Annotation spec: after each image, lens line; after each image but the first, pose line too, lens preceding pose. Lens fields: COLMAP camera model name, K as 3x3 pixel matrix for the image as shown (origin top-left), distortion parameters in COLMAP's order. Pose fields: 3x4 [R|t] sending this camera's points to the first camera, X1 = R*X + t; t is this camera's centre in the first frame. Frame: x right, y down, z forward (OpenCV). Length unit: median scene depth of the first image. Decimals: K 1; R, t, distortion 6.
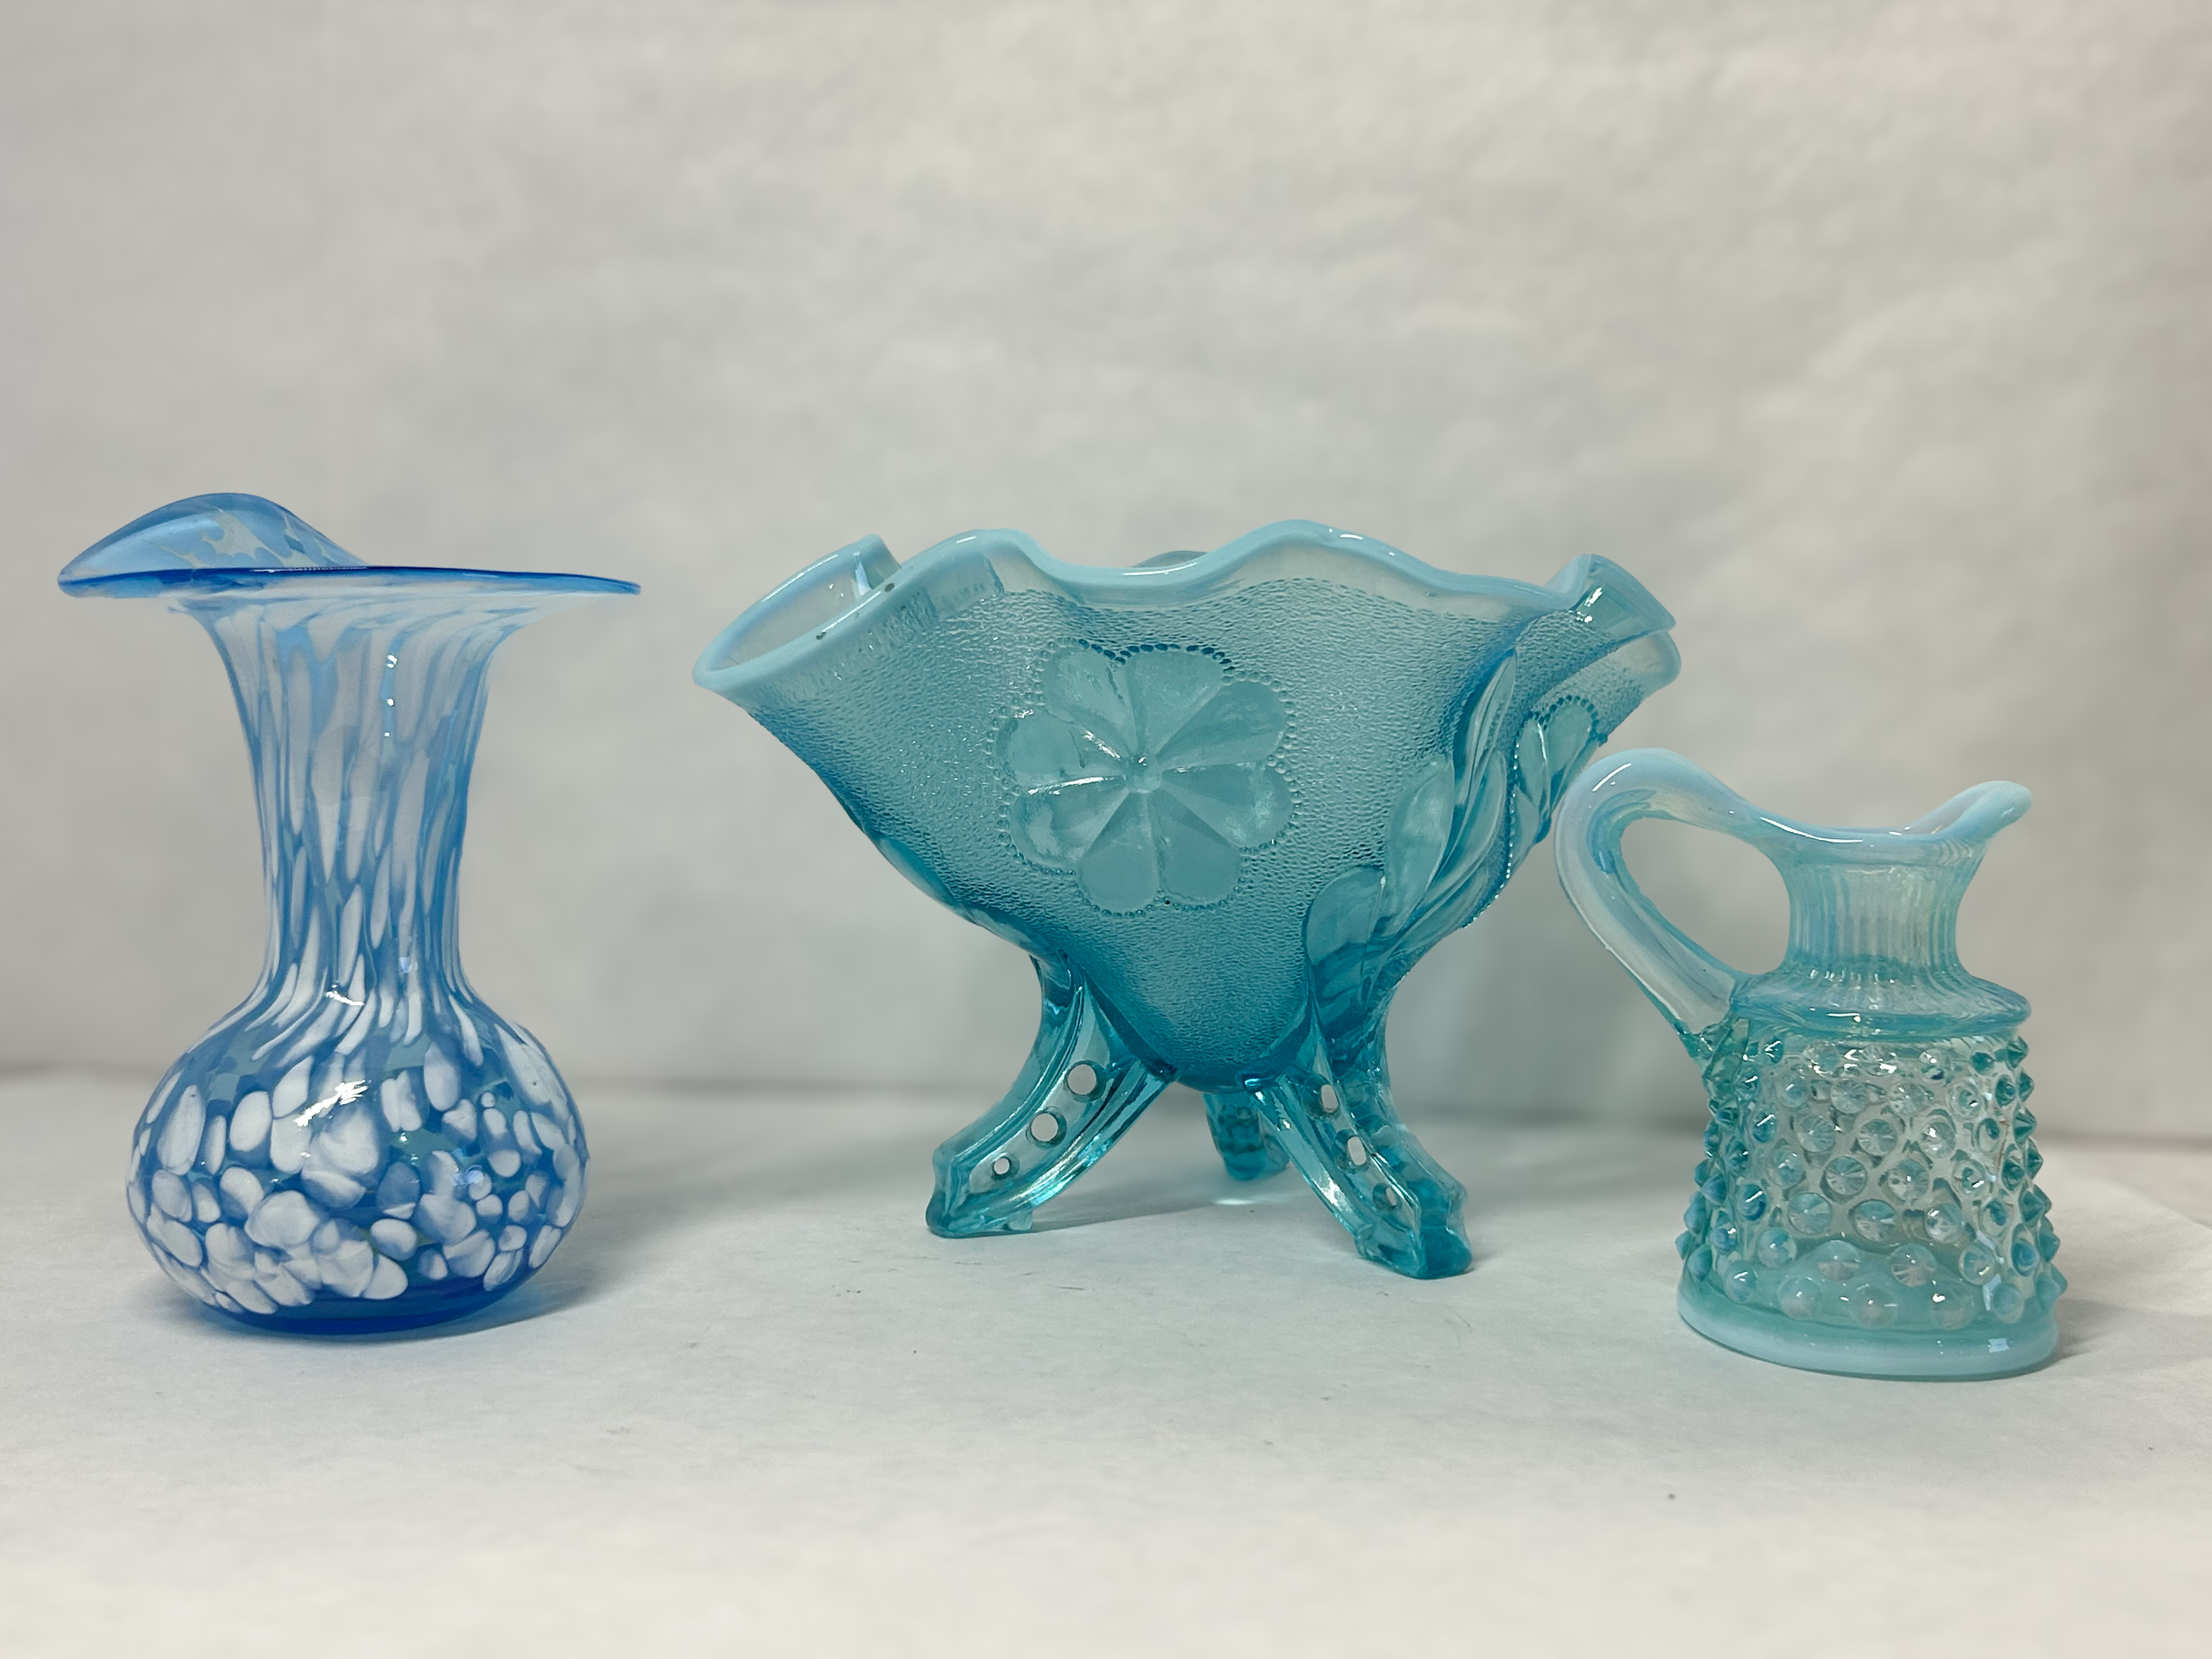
lens RADIAL K [[2434.3, 0, 1106.0], [0, 2434.3, 829.5], [0, 0, 1]] dist [-0.000449, -0.000729]
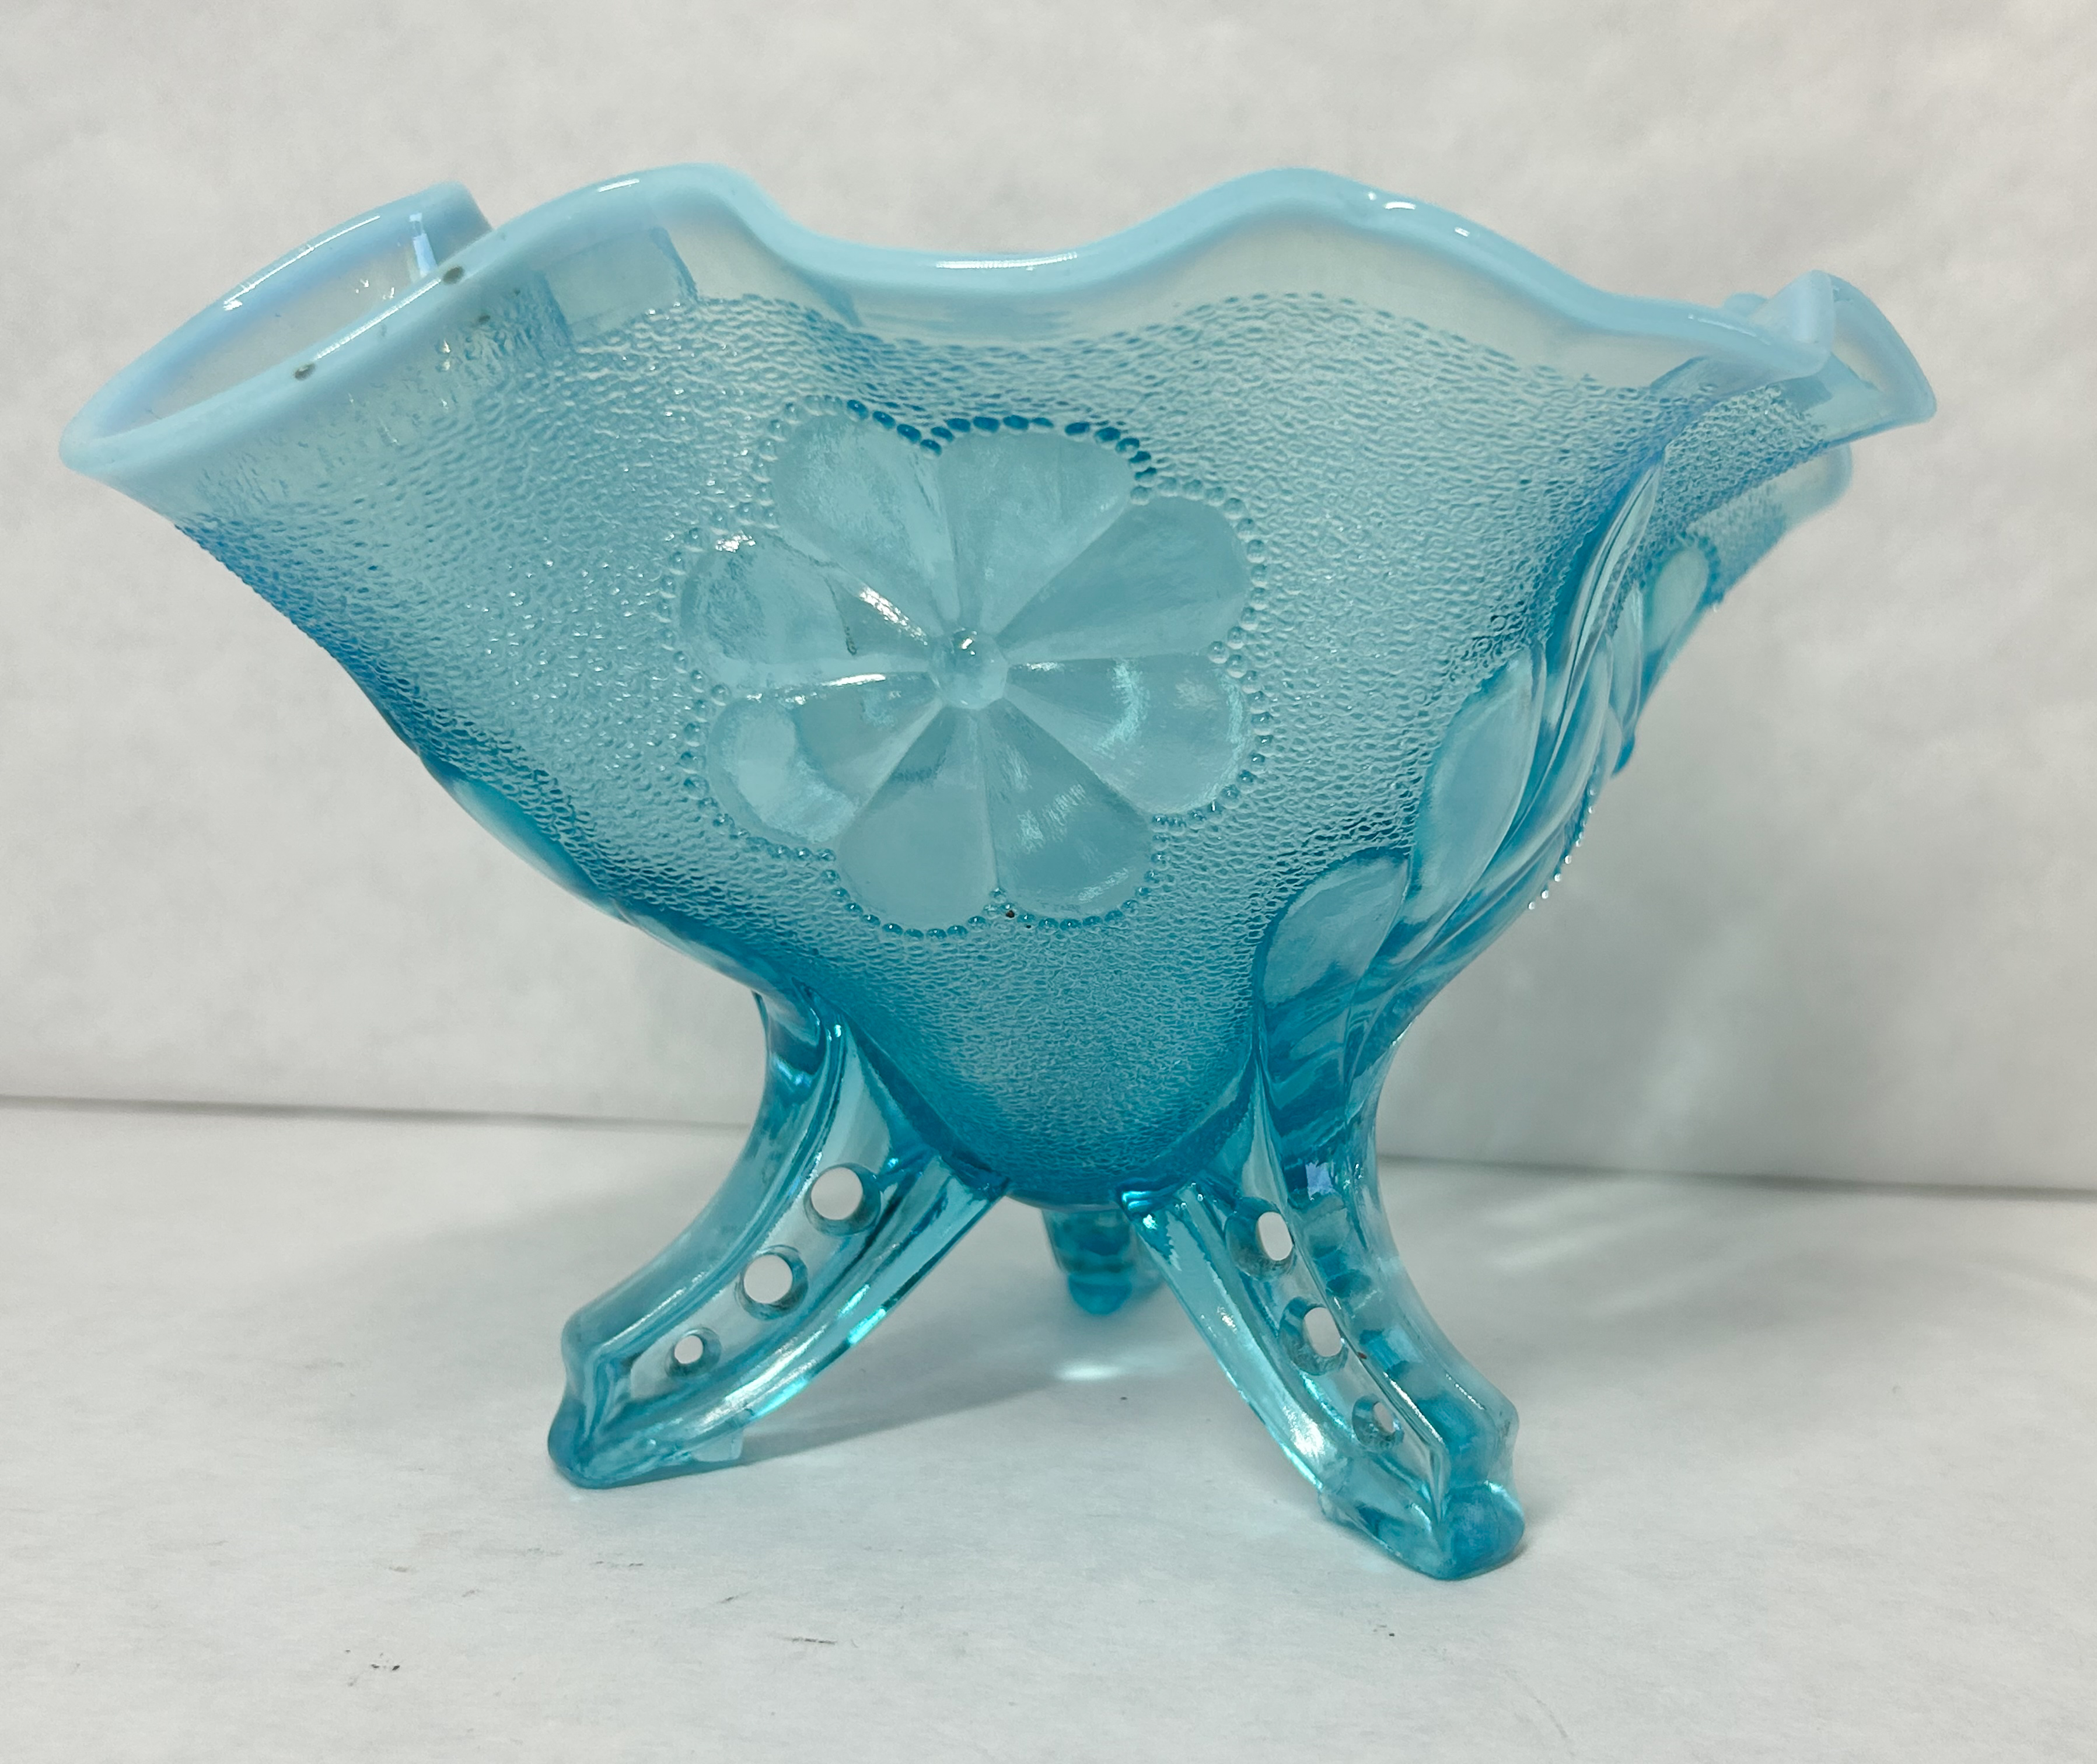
lens RADIAL K [[2562.5, 0, 1157.1], [0, 2562.5, 884.4], [0, 0, 1]] dist [0.157974, -0.852207]
pose [[0.992415, 0.016046, 0.121878, -0.010517], [-0.028953, 0.994063, 0.104878, -0.034891], [-0.119472, -0.107612, 0.986988, 0.438358]]
